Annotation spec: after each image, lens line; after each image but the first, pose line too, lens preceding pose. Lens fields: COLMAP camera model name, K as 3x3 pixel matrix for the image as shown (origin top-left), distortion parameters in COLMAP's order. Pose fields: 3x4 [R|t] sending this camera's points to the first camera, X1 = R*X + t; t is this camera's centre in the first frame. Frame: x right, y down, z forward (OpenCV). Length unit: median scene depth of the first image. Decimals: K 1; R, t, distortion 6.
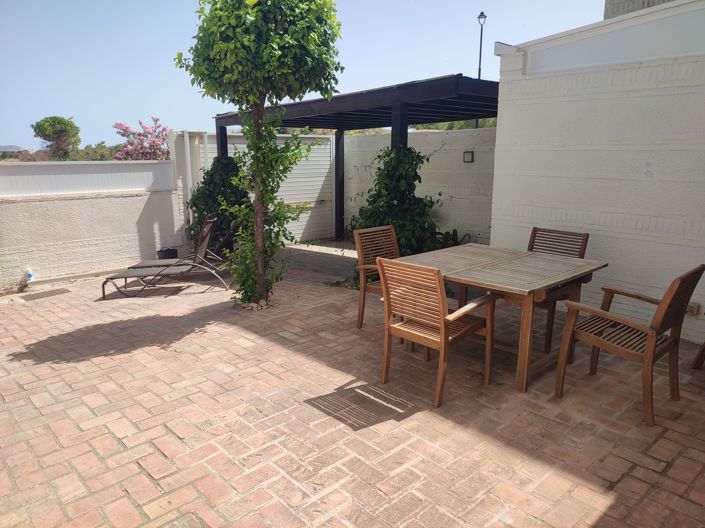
lens RADIAL K [[515.0, 0, 352.5], [0, 515.0, 264.0], [0, 0, 1]] dist [0.025096, -0.006441]
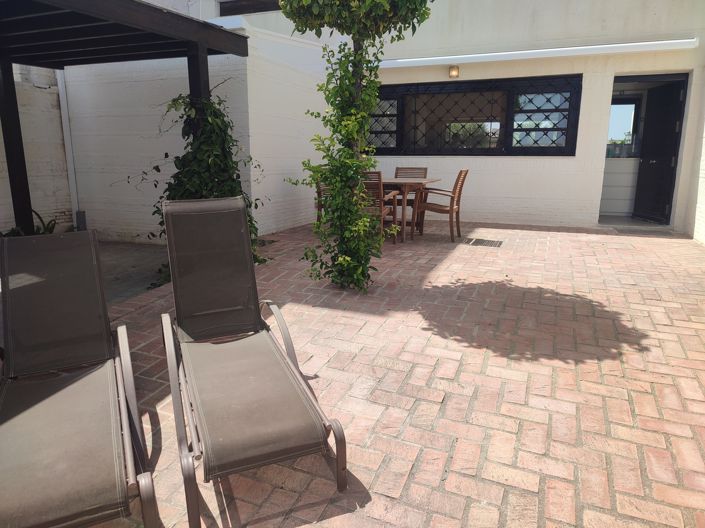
lens RADIAL K [[515.0, 0, 352.5], [0, 515.0, 264.0], [0, 0, 1]] dist [0.025096, -0.006441]
pose [[-0.445855, -0.178405, 0.877146, -1.045169], [0.183731, 0.940830, 0.284748, -0.212352], [-0.876046, 0.288115, -0.386695, 1.535149]]
